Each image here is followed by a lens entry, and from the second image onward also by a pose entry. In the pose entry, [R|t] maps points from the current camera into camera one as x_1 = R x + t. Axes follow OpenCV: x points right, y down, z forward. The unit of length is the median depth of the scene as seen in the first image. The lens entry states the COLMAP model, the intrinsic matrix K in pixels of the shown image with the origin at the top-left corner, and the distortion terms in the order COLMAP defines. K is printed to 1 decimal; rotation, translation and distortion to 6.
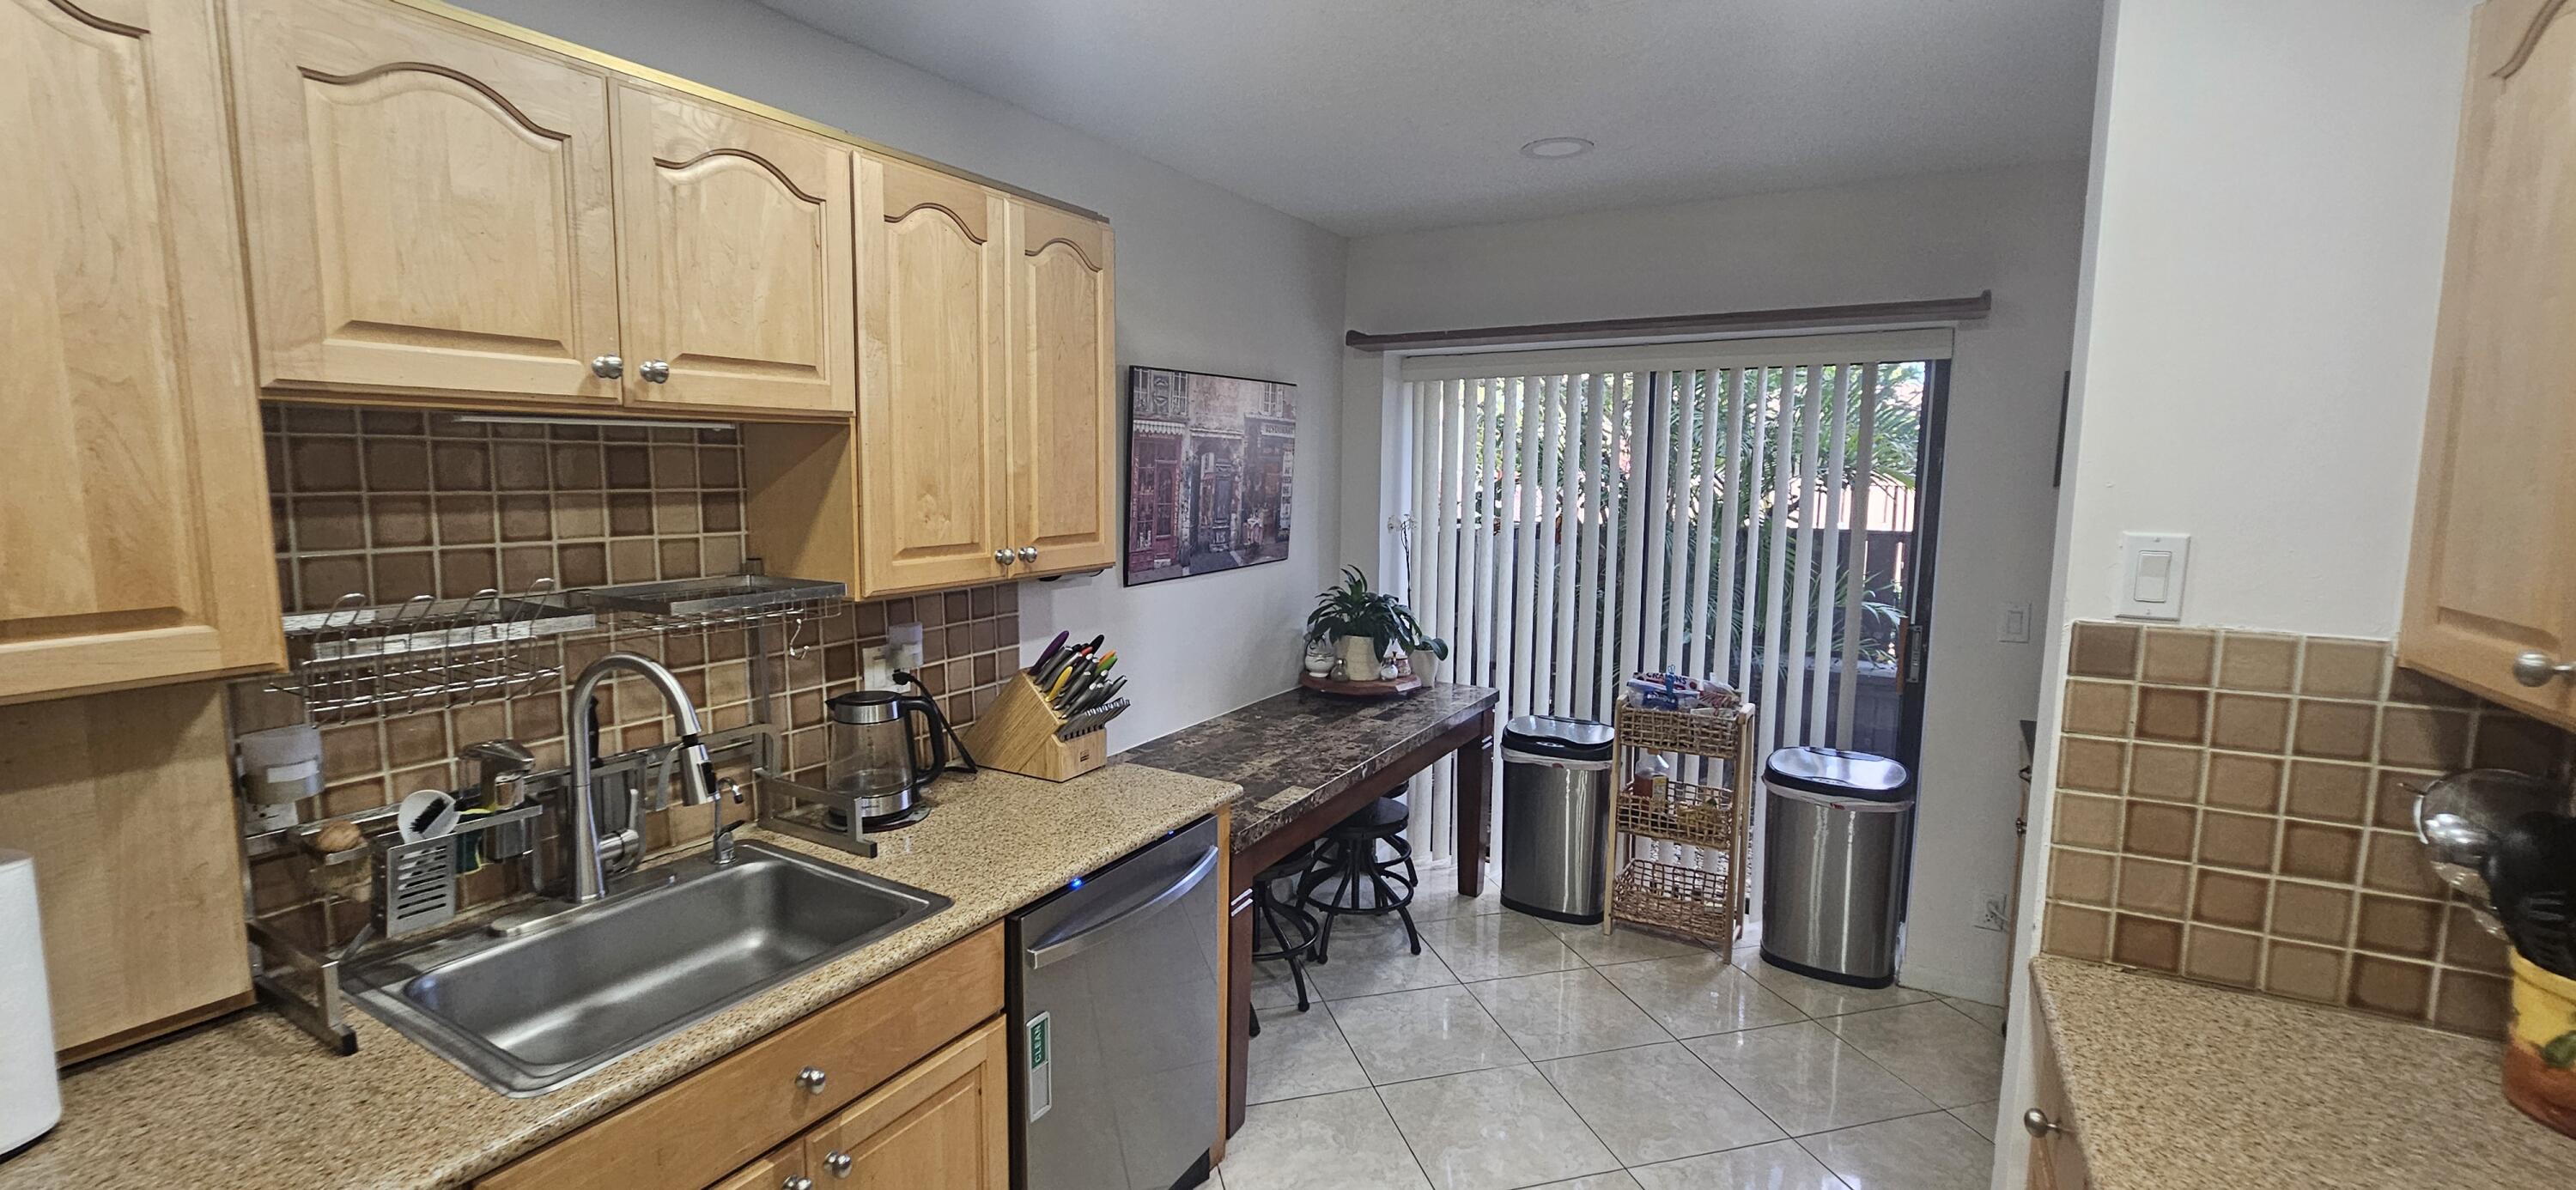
lens RADIAL K [[1061.7, 0, 1281.1], [0, 1061.7, 591.0], [0, 0, 1]] dist [-0.000869, 0.001585]
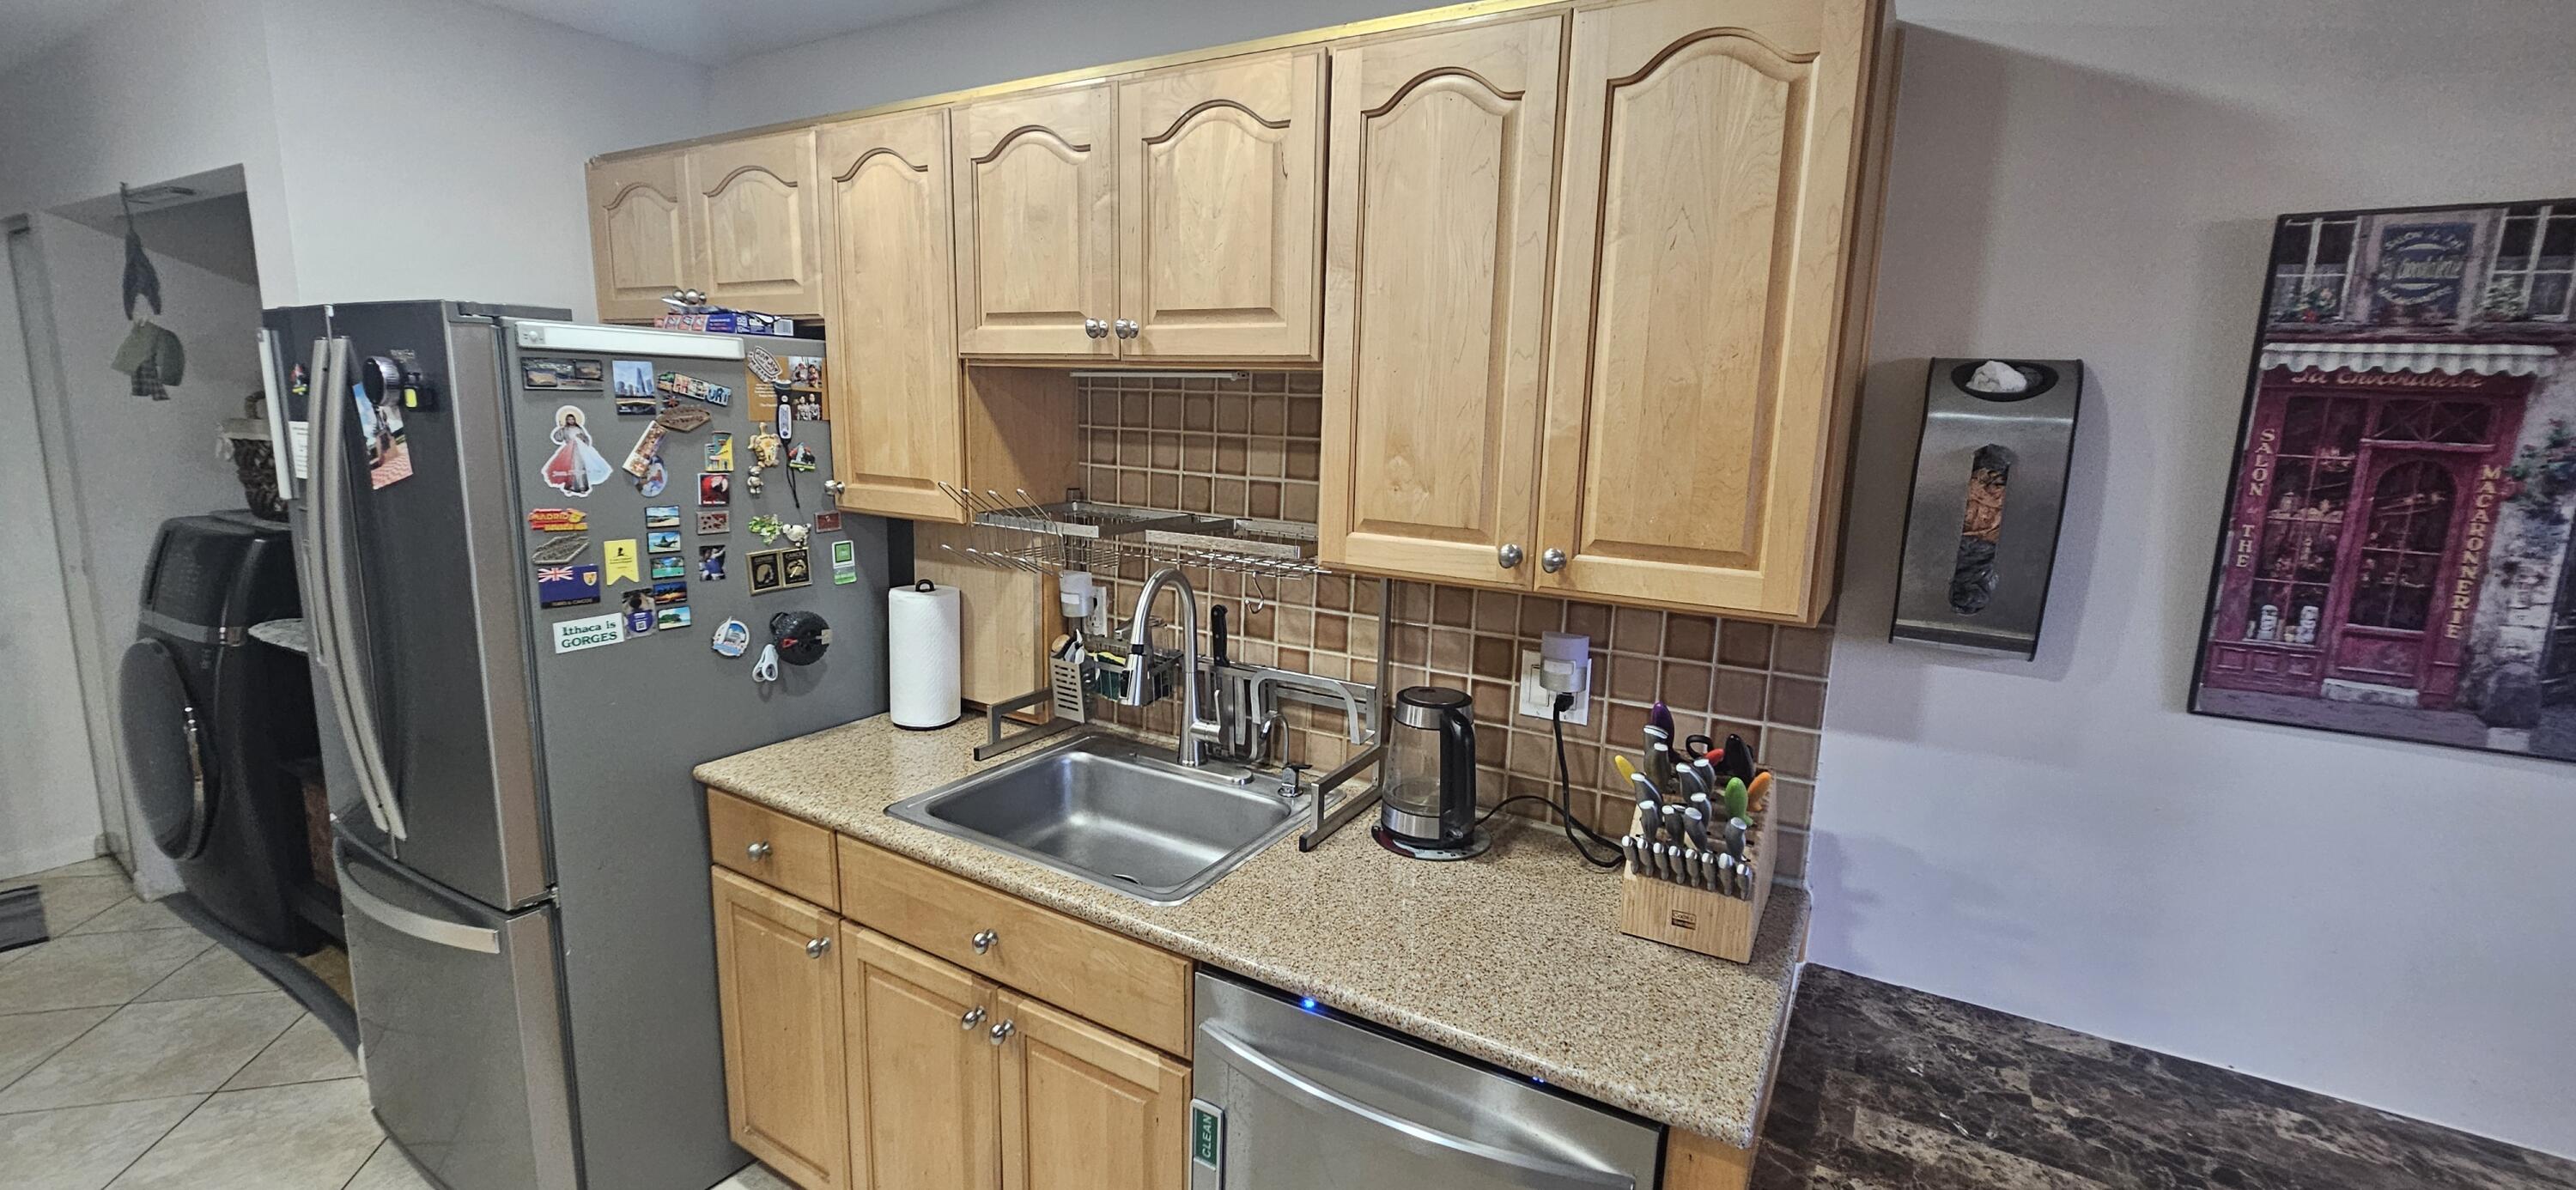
lens RADIAL K [[1061.7, 0, 1284.7], [0, 1061.7, 588.2], [0, 0, 1]] dist [-0.000869, 0.001585]
pose [[-0.012423, 0.161105, -0.986859, 0.303719], [-0.151503, 0.975238, 0.161115, -0.071646], [0.988379, 0.151513, 0.012293, 0.601058]]
